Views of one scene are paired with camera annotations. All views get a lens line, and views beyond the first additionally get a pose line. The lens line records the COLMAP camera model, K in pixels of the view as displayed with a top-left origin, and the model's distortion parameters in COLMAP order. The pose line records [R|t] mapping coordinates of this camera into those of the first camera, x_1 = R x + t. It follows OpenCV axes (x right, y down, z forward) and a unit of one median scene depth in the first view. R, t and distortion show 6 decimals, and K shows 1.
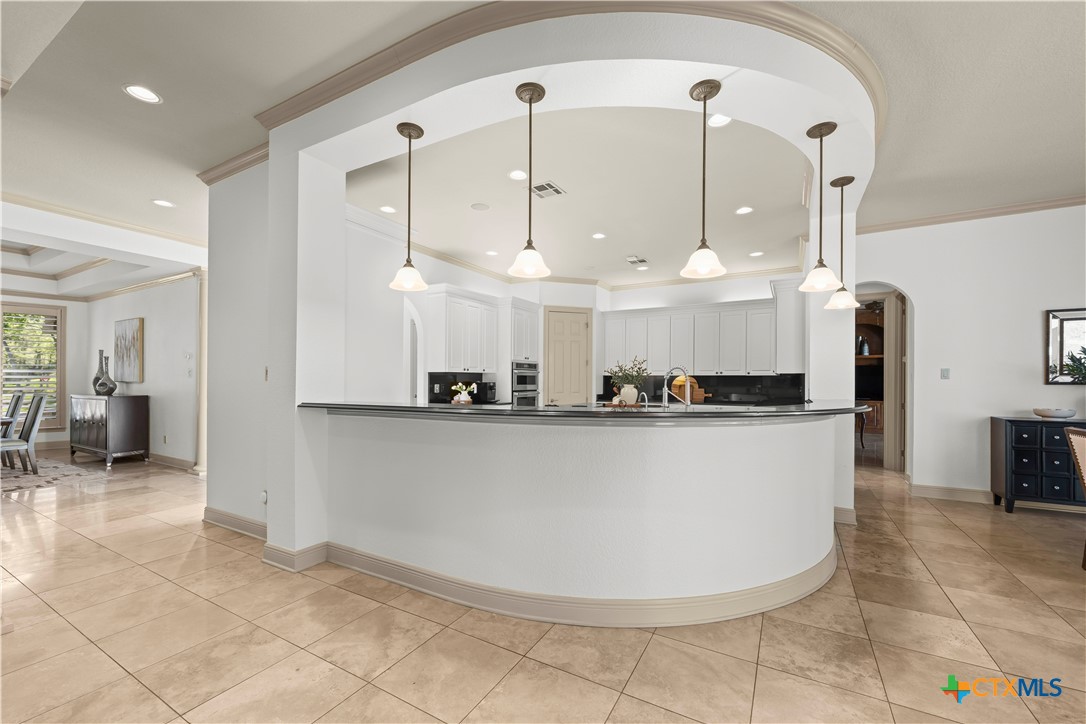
lens RADIAL K [[435.1, 0, 550.9], [0, 435.1, 381.3], [0, 0, 1]] dist [-0.001293, 0.000003]
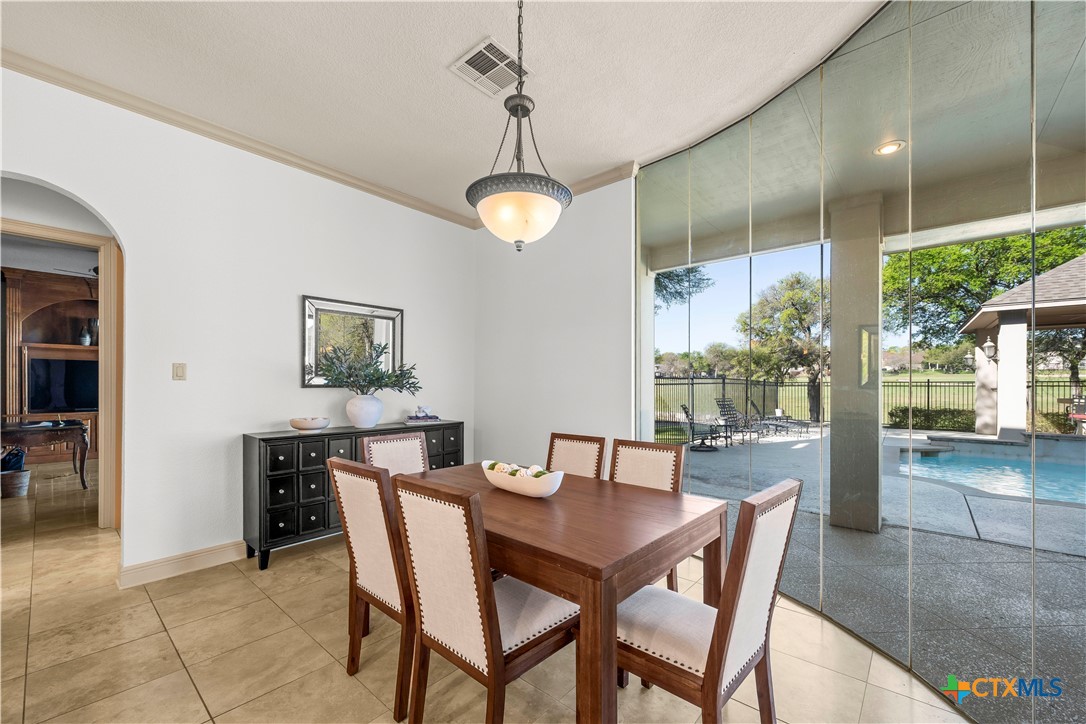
lens RADIAL K [[435.1, 0, 550.9], [0, 435.1, 381.3], [0, 0, 1]] dist [-0.001293, 0.000003]
pose [[0.194309, 0.005797, 0.980923, 0.412768], [0.003904, 0.999970, -0.006683, 0.002748], [-0.980933, 0.005128, 0.194281, 0.368947]]
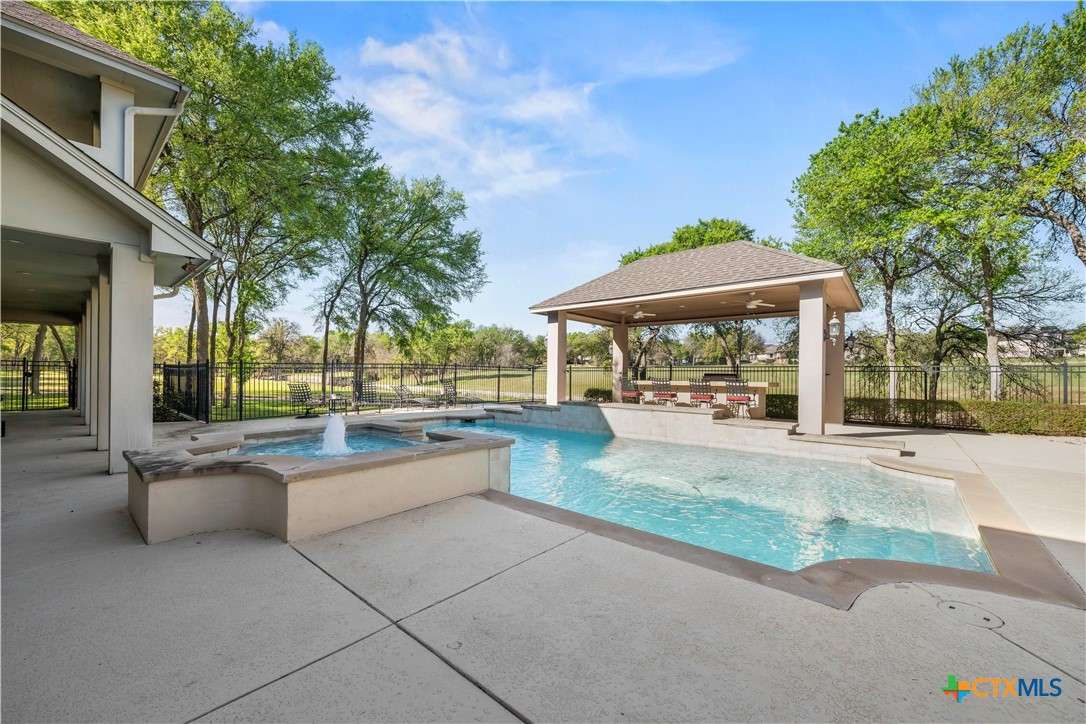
lens RADIAL K [[431.3, 0, 543.0], [0, 431.3, 362.0], [0, 0, 1]] dist [0.002572, 0.000246]
pose [[0.217182, 0.021139, 0.975902, 0.238289], [-0.000183, 0.999766, -0.021615, 0.030074], [-0.976131, 0.004516, 0.217135, -2.045936]]
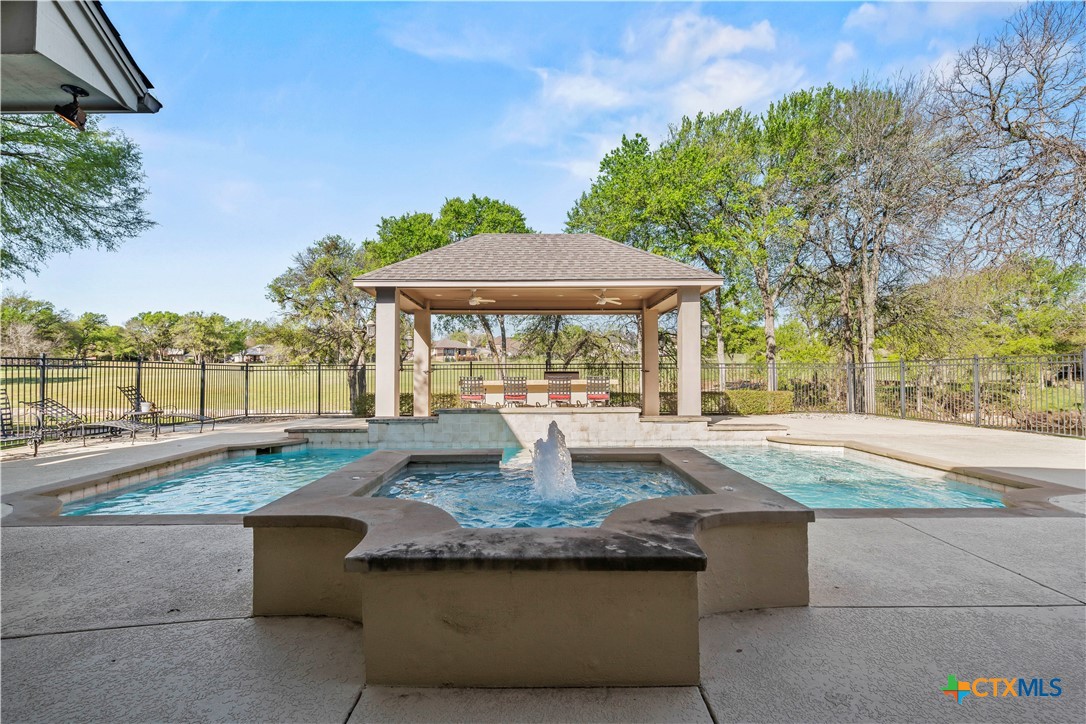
lens RADIAL K [[533.4, 0, 543.0], [0, 533.4, 362.0], [0, 0, 1]] dist [-0.005403, -0.000466]
pose [[-0.482746, 0.013878, 0.875651, 0.433142], [0.007202, 0.999904, -0.011877, 0.025215], [-0.875731, 0.000573, -0.482799, -0.928840]]
